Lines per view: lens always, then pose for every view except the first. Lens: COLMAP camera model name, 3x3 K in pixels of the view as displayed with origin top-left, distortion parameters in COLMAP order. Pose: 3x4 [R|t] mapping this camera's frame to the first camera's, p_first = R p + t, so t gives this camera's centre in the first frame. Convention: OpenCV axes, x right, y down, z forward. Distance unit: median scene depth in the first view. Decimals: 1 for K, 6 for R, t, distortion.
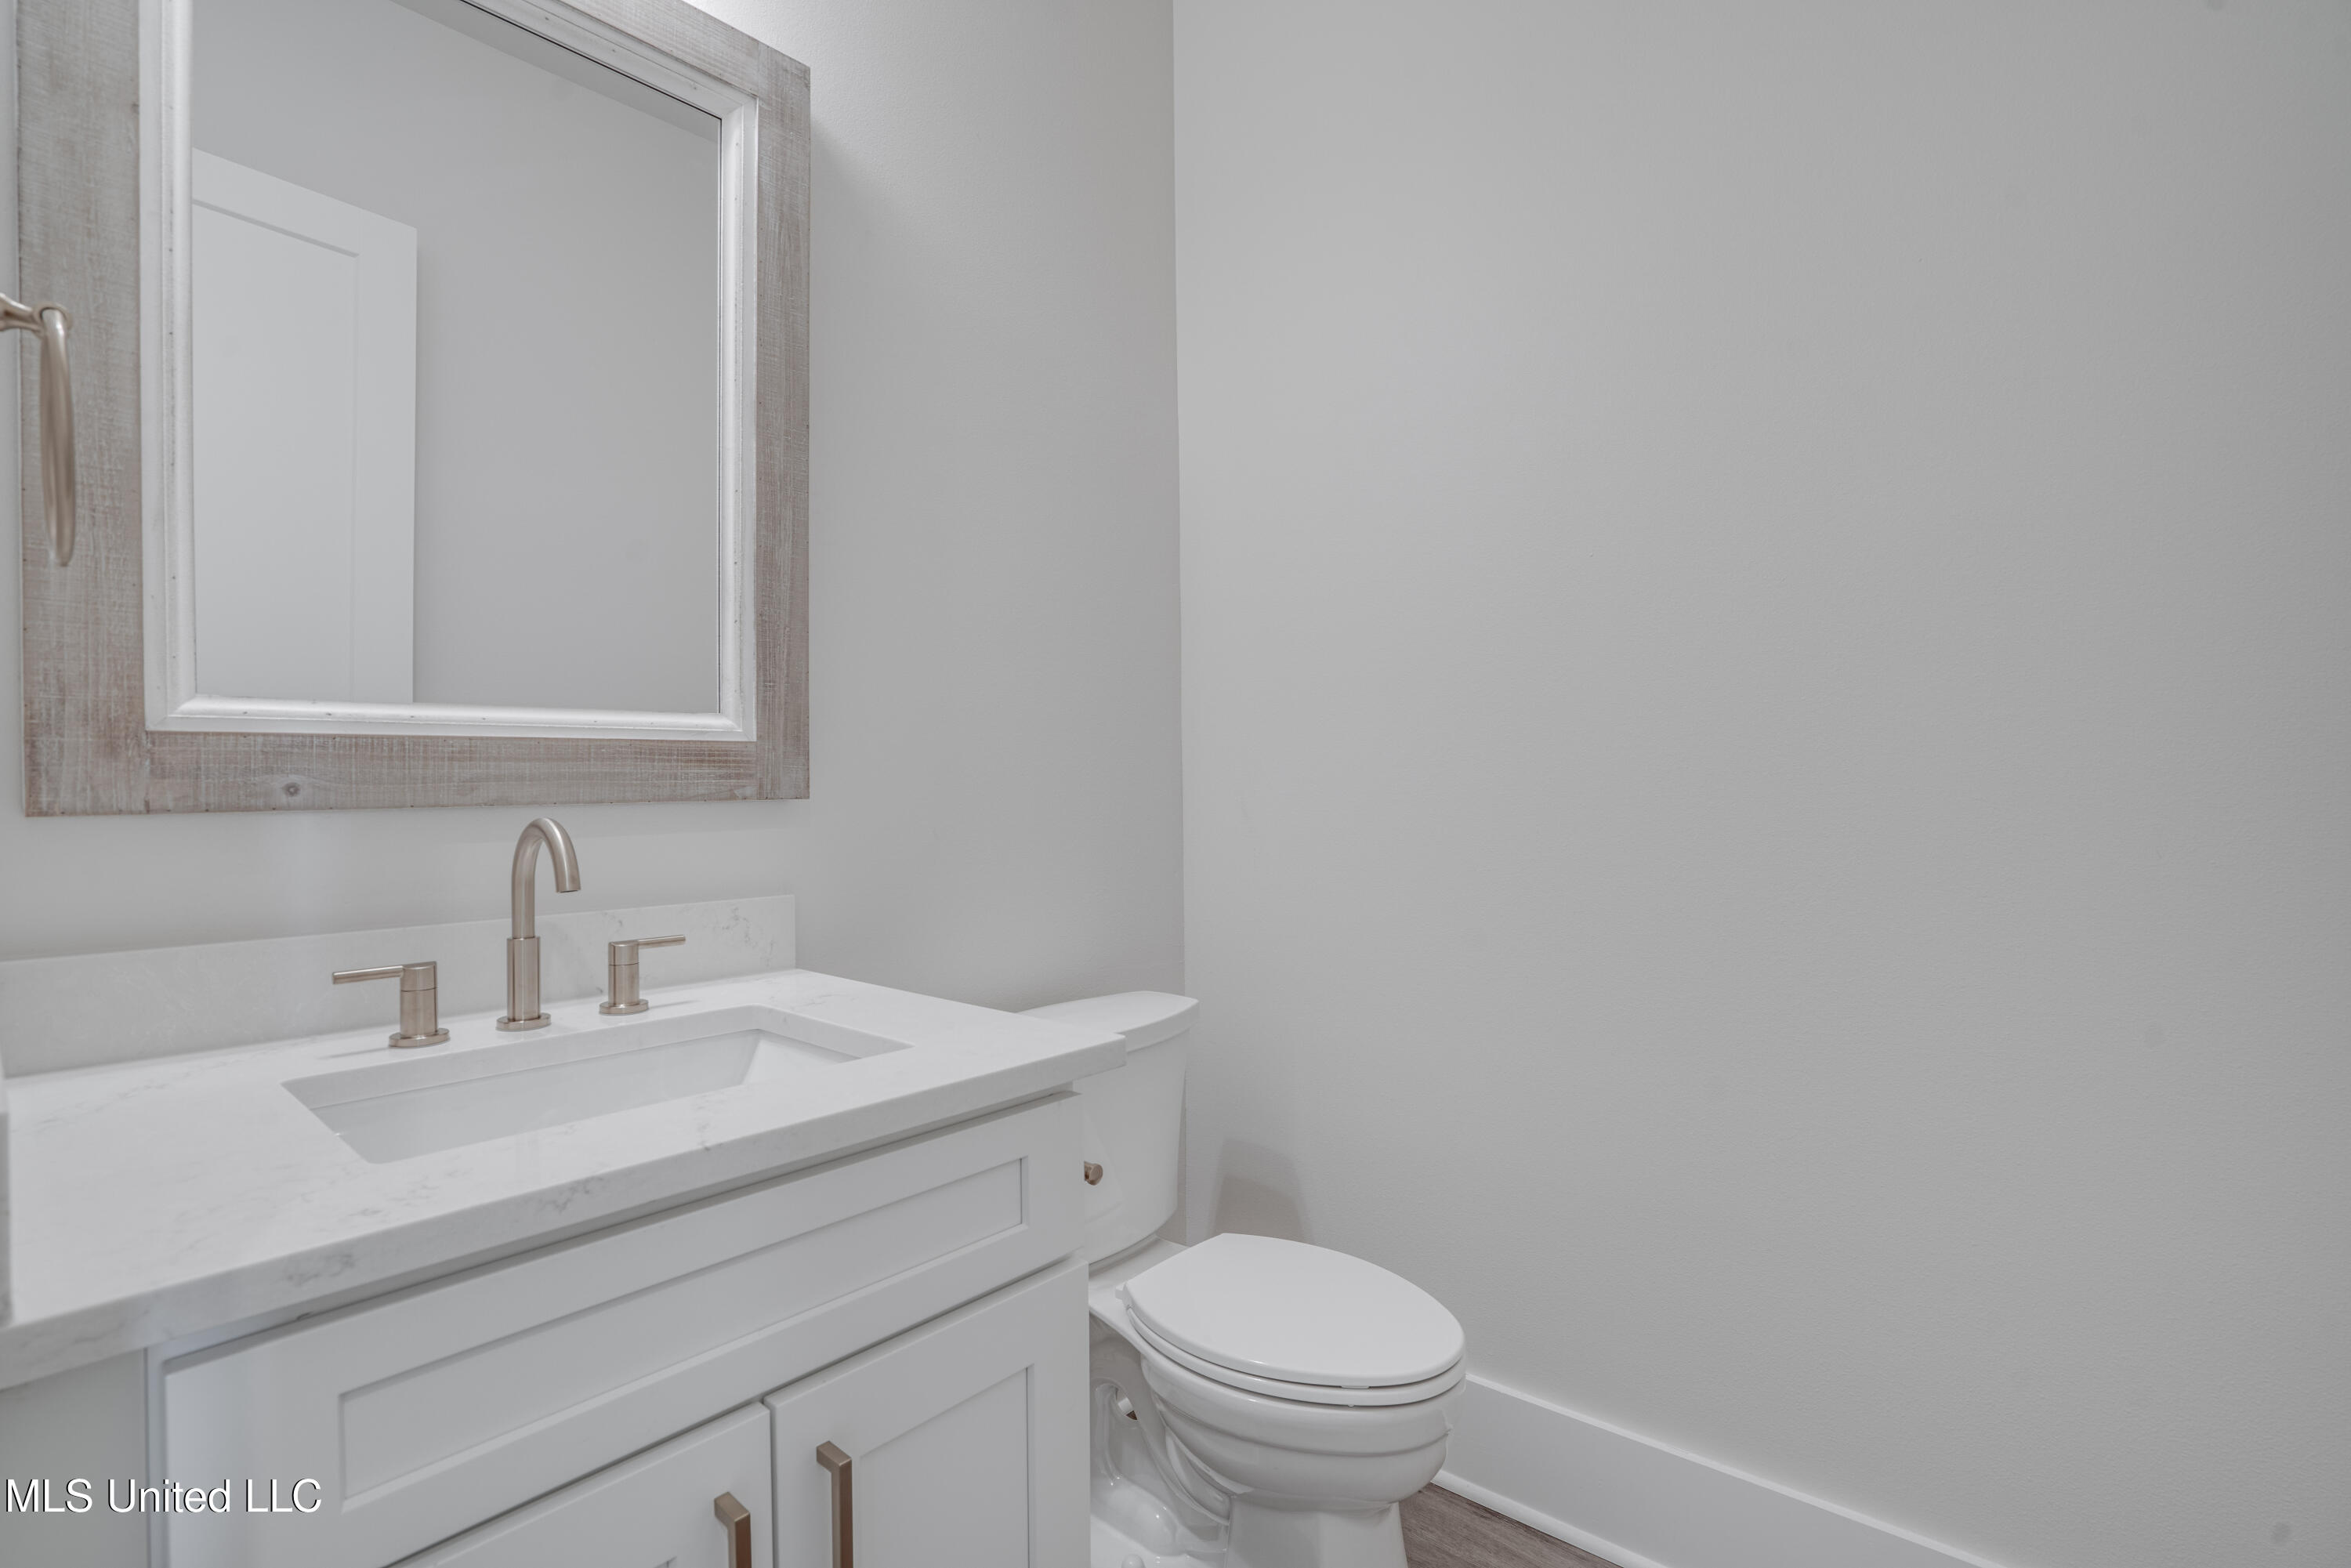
lens RADIAL K [[1083.6, 0, 1158.9], [0, 1083.6, 781.1], [0, 0, 1]] dist [-0.050800, 0.016481]
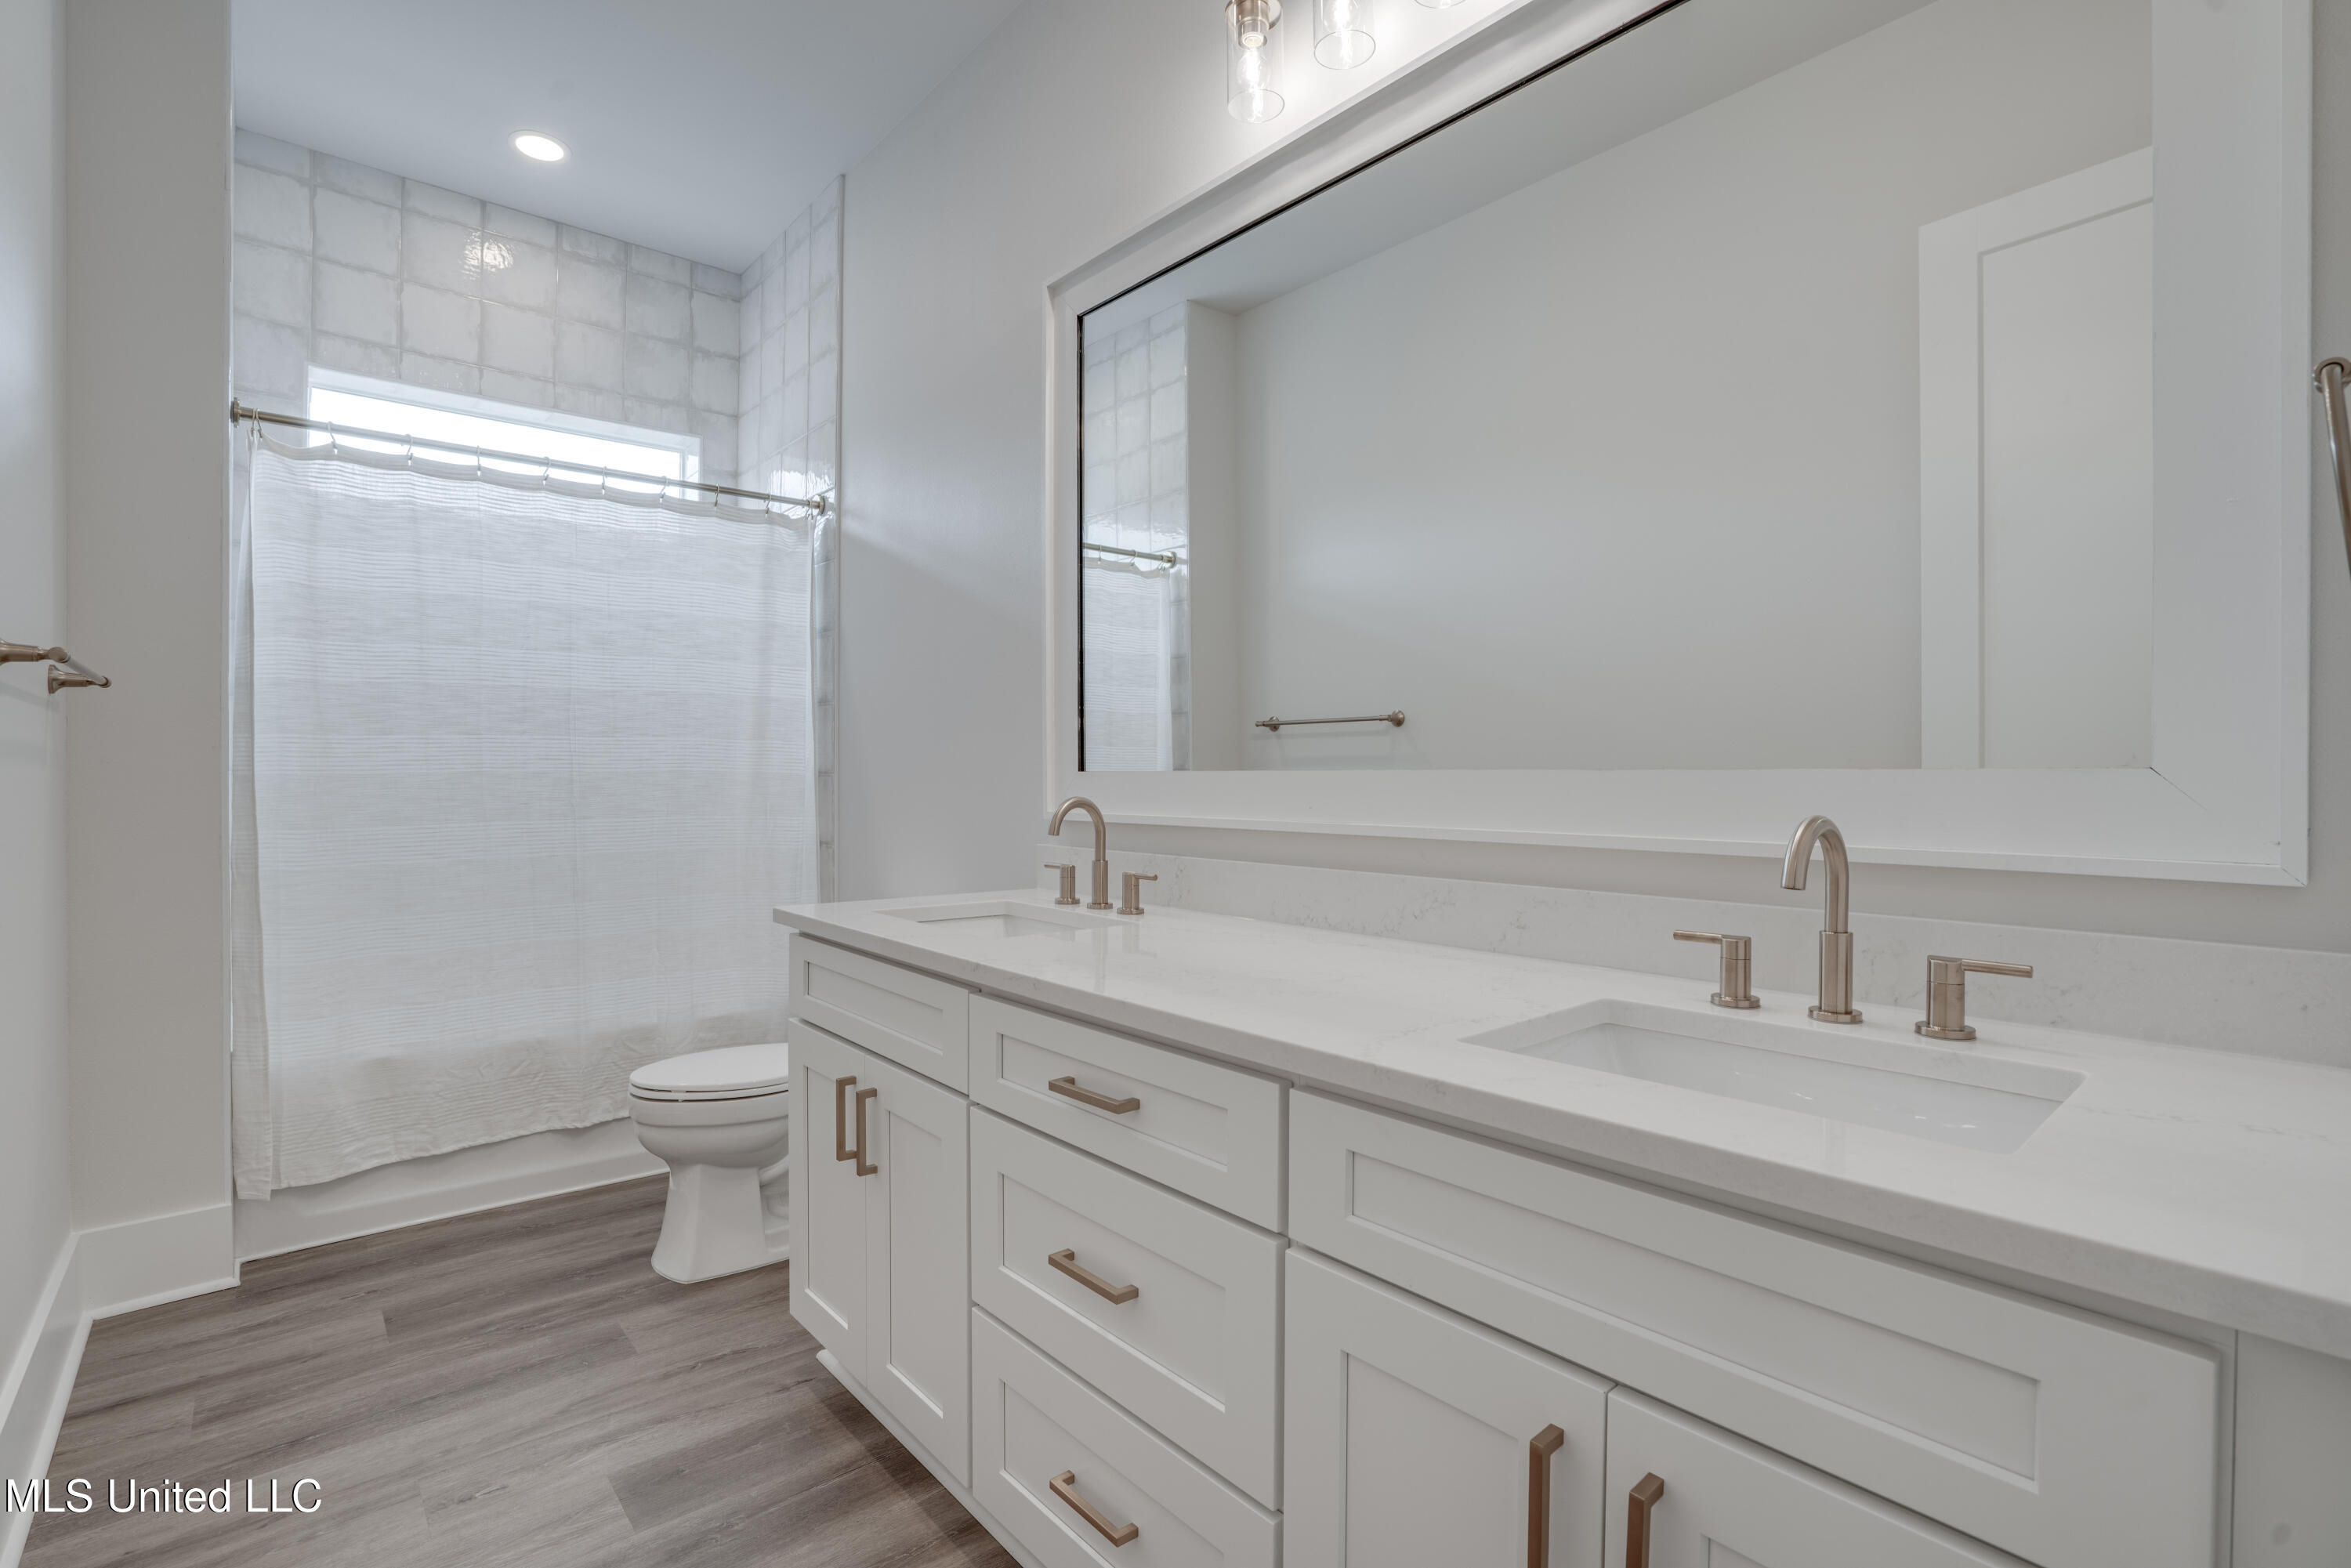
lens RADIAL K [[1083.6, 0, 1166.1], [0, 1083.6, 778.7], [0, 0, 1]] dist [-0.050800, 0.016481]
pose [[-0.134417, 0.010152, -0.990873, 0.400078], [0.005788, 0.999939, 0.009460, -0.010741], [0.990908, -0.004463, -0.134467, 0.402154]]
